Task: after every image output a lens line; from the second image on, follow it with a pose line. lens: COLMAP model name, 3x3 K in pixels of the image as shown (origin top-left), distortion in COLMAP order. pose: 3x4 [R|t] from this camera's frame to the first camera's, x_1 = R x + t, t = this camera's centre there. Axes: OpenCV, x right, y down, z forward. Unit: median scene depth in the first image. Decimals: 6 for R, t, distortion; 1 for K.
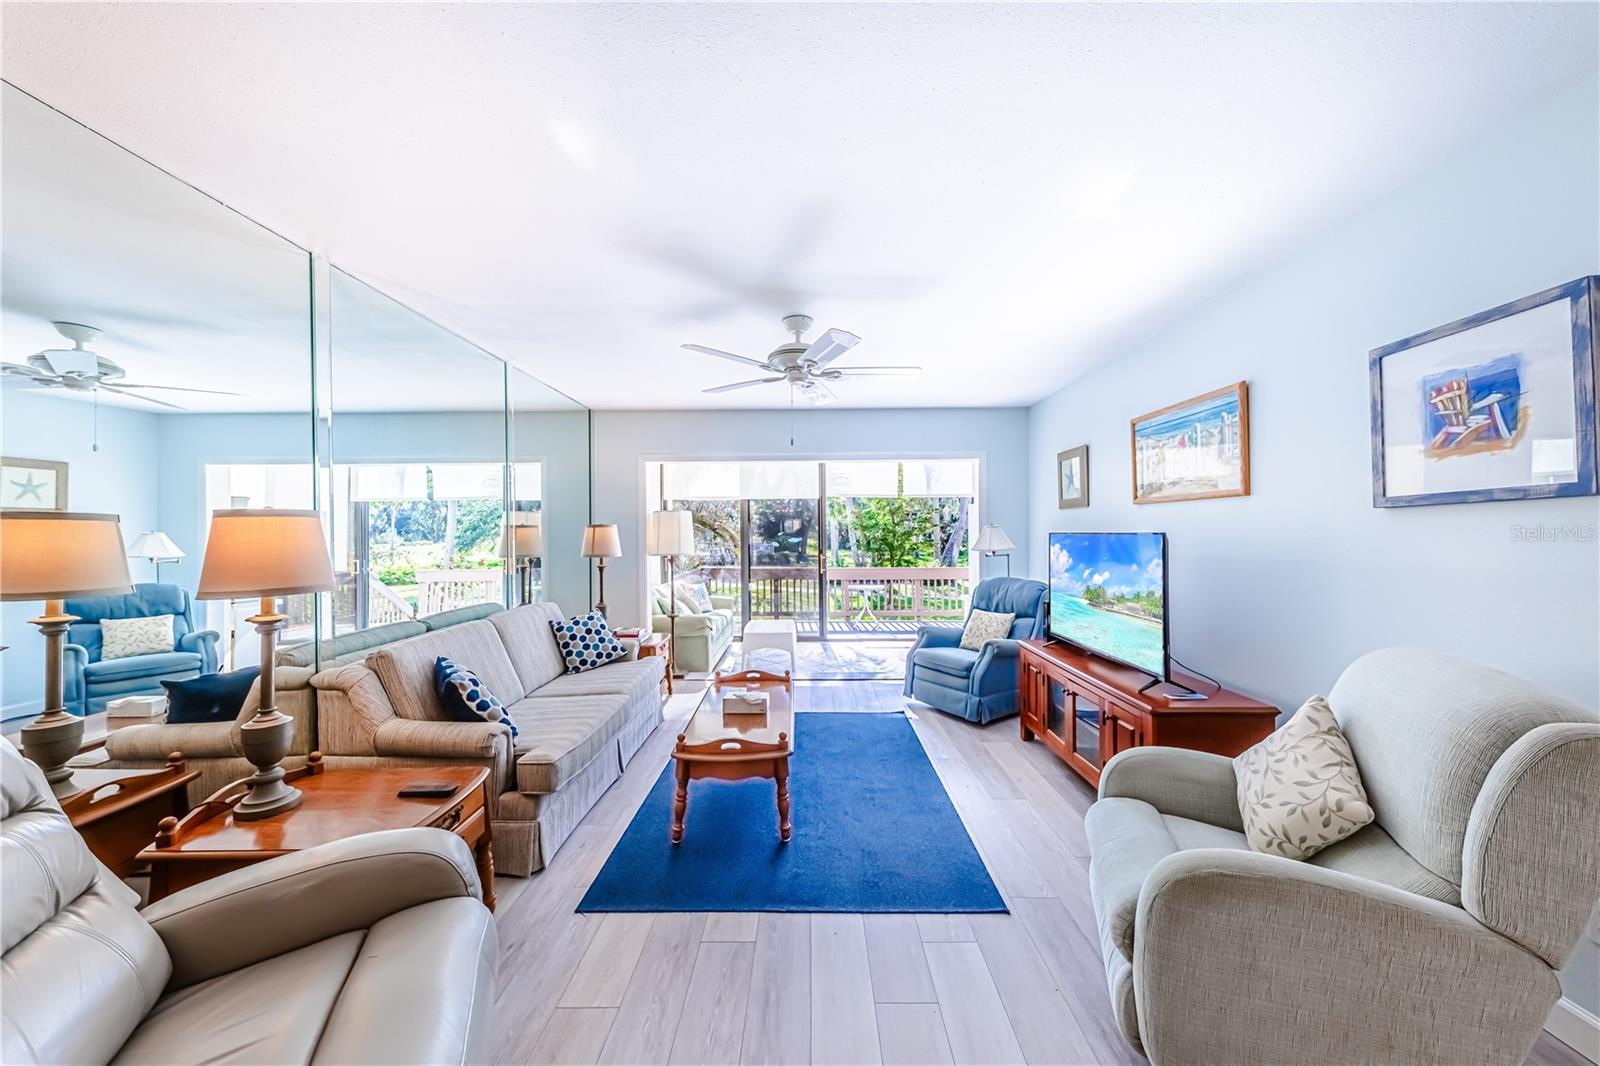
lens RADIAL K [[546.0, 0, 799.2], [0, 546.0, 504.5], [0, 0, 1]] dist [-0.000468, -0.000033]
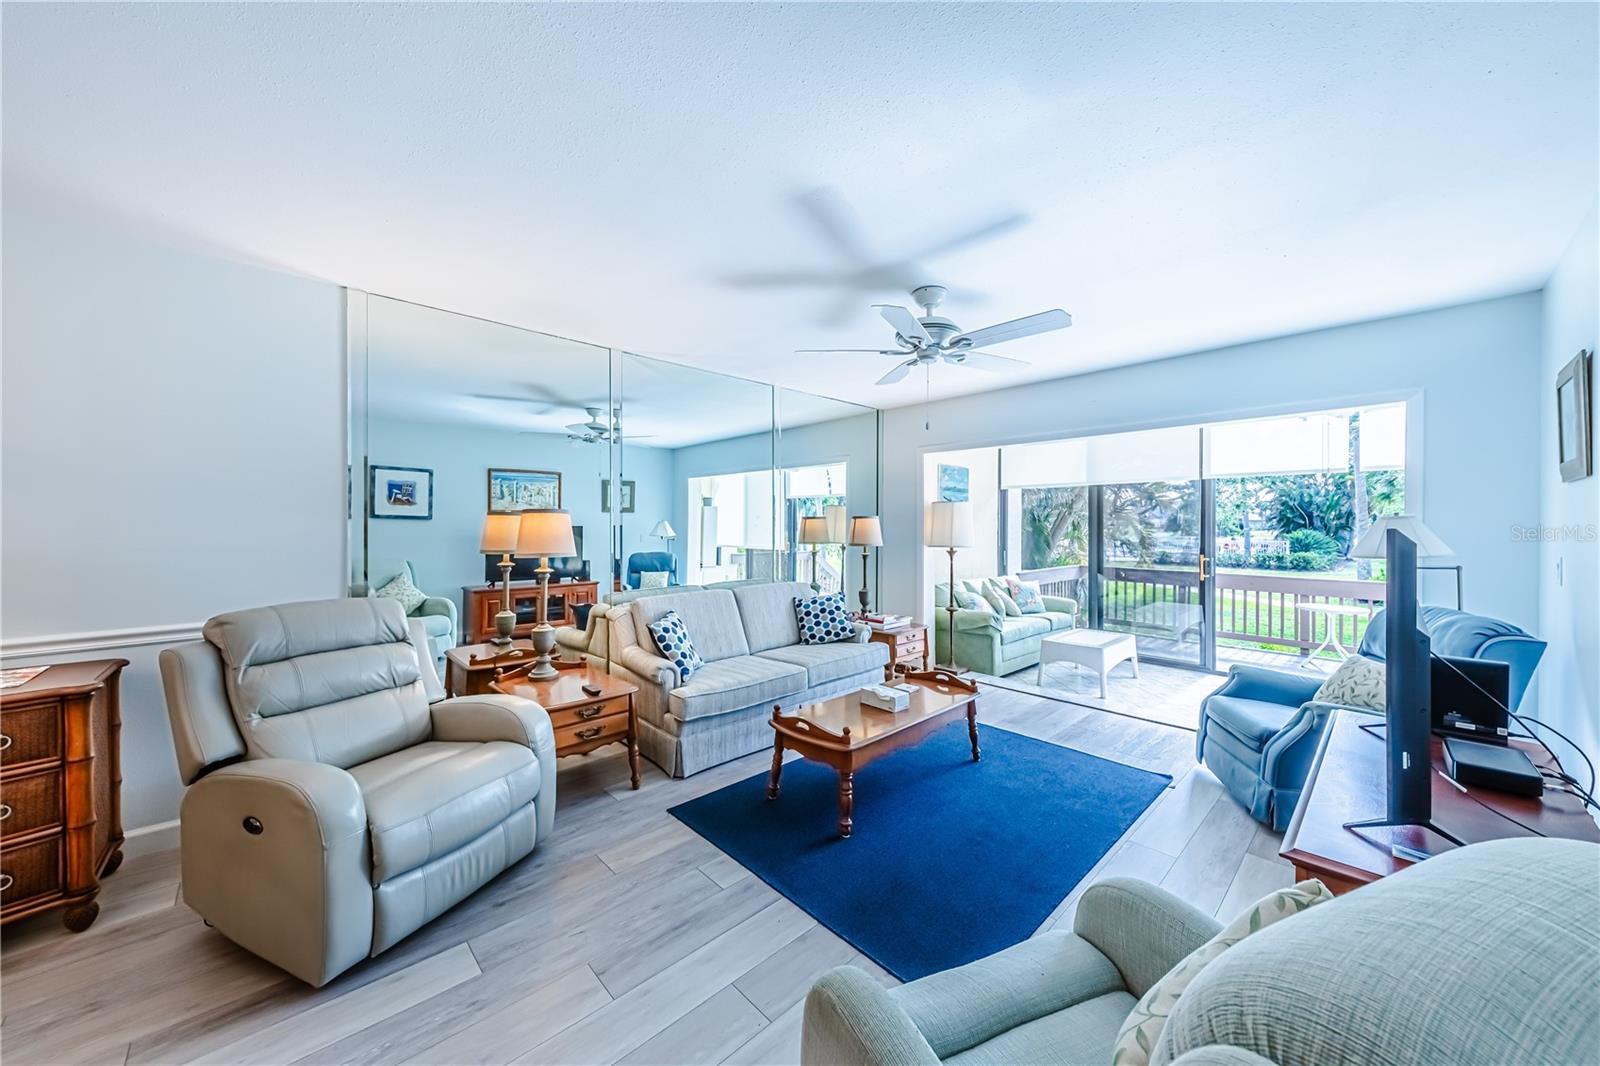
lens RADIAL K [[560.4, 0, 799.9], [0, 560.4, 488.3], [0, 0, 1]] dist [-0.002120, -0.000126]
pose [[0.701914, -0.034262, -0.711438, 0.429592], [0.026640, 0.999406, -0.021847, 0.001844], [0.711764, -0.003618, 0.702410, 0.148152]]
